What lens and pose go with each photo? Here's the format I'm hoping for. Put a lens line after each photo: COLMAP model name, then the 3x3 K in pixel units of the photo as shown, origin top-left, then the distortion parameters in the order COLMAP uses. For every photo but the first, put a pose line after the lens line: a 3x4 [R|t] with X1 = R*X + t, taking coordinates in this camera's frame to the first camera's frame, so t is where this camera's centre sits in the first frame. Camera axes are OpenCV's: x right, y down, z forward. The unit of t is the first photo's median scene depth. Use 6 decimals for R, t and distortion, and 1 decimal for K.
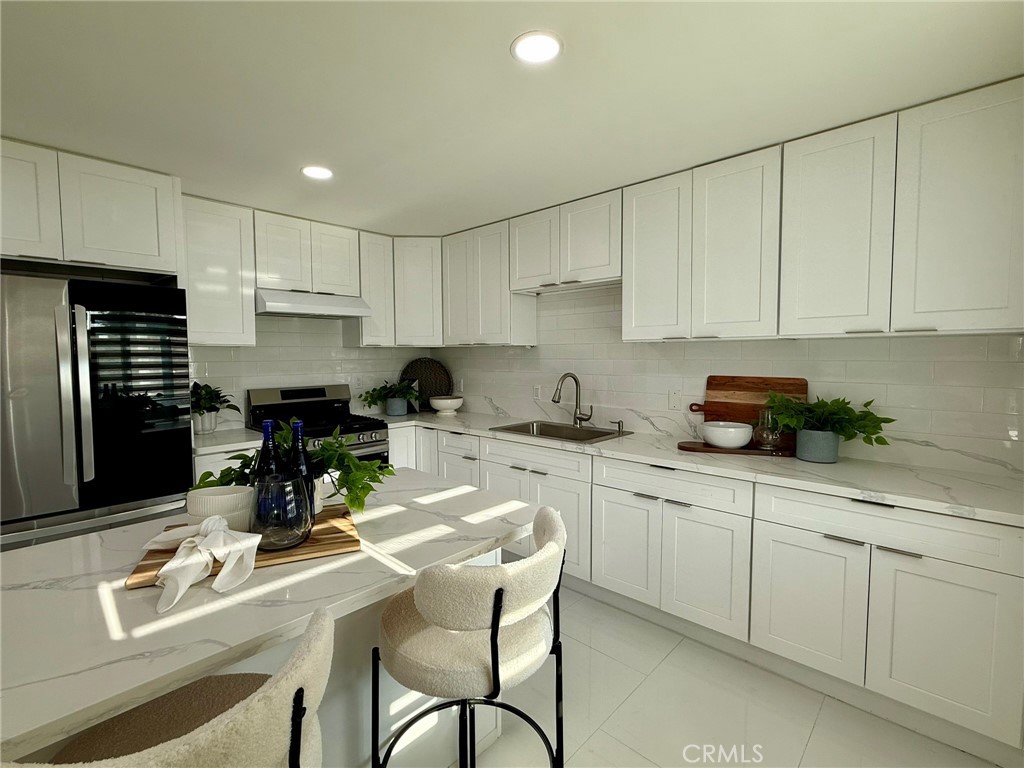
lens RADIAL K [[472.2, 0, 512.0], [0, 472.2, 384.0], [0, 0, 1]] dist [0.000252, 0.000499]
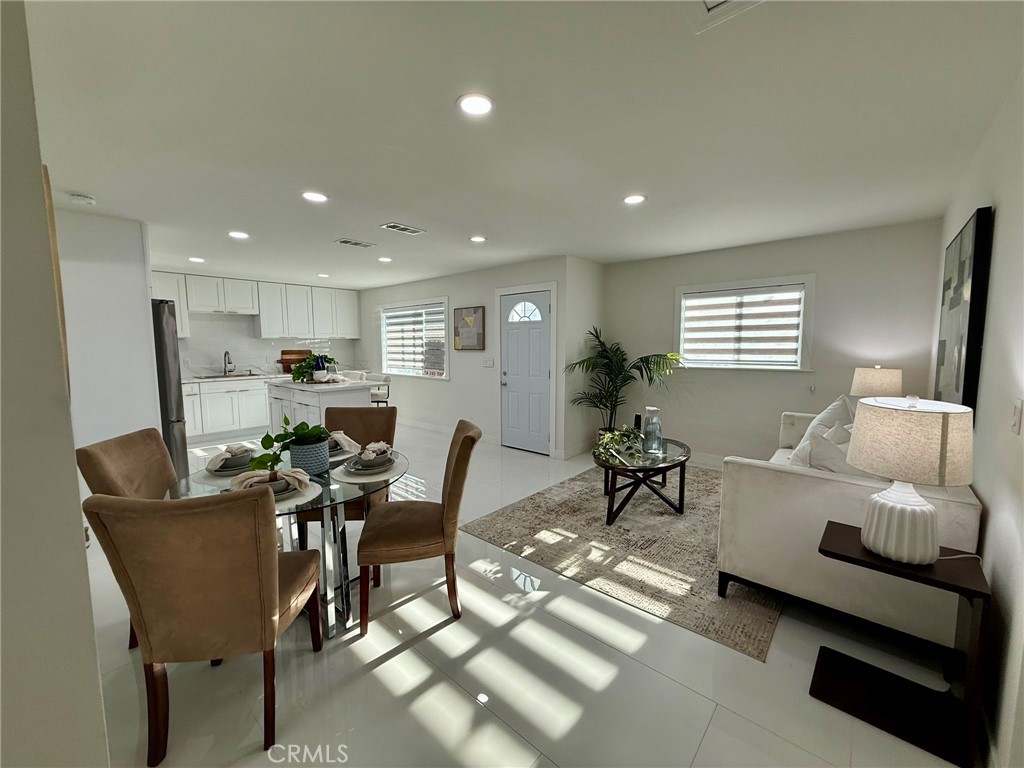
lens RADIAL K [[406.0, 0, 512.0], [0, 406.0, 384.0], [0, 0, 1]] dist [0.002155, 0.006098]
pose [[-0.028154, -0.095437, 0.995037, -2.058318], [0.070345, 0.992775, 0.097210, 0.042990], [-0.997125, 0.072733, -0.021237, -0.349339]]
